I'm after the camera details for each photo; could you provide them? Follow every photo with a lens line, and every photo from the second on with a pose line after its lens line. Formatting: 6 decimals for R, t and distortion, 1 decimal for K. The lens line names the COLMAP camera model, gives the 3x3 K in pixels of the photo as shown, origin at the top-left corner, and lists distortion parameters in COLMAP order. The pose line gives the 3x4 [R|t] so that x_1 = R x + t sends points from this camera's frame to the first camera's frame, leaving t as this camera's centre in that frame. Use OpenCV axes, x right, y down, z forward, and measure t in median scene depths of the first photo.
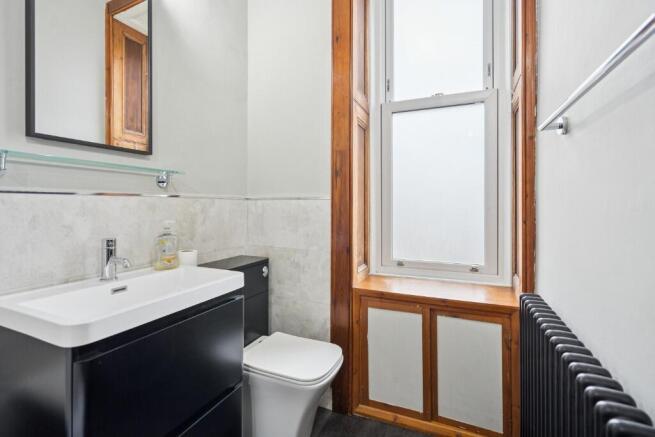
lens RADIAL K [[303.1, 0, 323.4], [0, 303.1, 202.8], [0, 0, 1]] dist [-0.014931, -0.000328]
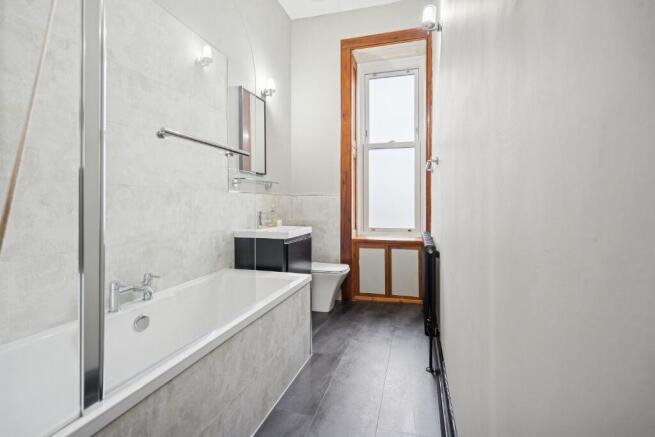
lens RADIAL K [[303.1, 0, 323.4], [0, 303.1, 202.8], [0, 0, 1]] dist [-0.014931, -0.000328]
pose [[0.992152, -0.001120, 0.125036, -0.341463], [0.000166, 0.999971, 0.007637, 0.022120], [-0.125040, -0.007556, 0.992123, -0.984280]]
